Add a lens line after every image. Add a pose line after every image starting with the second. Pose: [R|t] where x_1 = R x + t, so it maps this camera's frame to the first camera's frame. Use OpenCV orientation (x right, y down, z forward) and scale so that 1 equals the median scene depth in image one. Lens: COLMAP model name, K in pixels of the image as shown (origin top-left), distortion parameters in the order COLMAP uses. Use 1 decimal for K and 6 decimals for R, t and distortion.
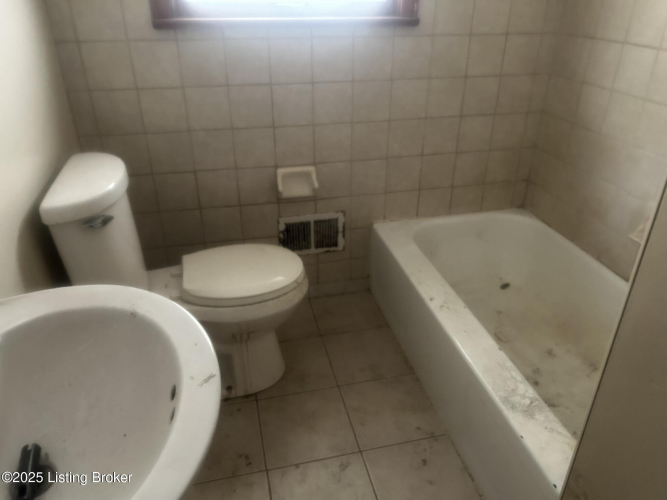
lens RADIAL K [[497.7, 0, 333.6], [0, 497.7, 253.1], [0, 0, 1]] dist [0.045499, -0.045233]
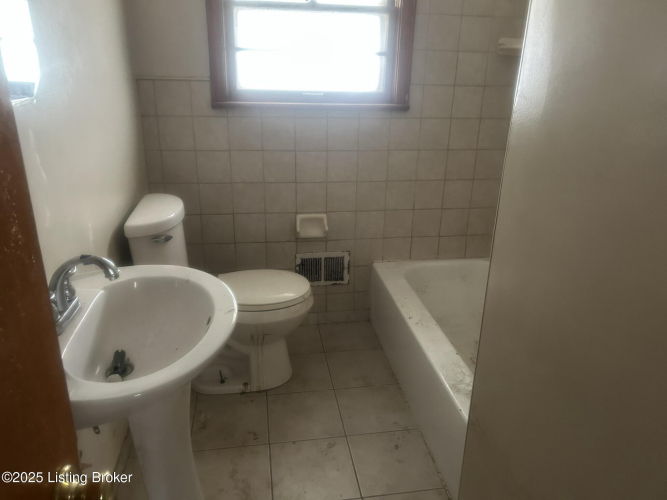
lens RADIAL K [[497.7, 0, 334.5], [0, 497.7, 250.6], [0, 0, 1]] dist [0.045499, -0.045233]
pose [[0.996841, 0.043844, -0.066226, 0.075541], [-0.052968, 0.988305, -0.142993, 0.105262], [0.059182, 0.146049, 0.987506, -0.250392]]
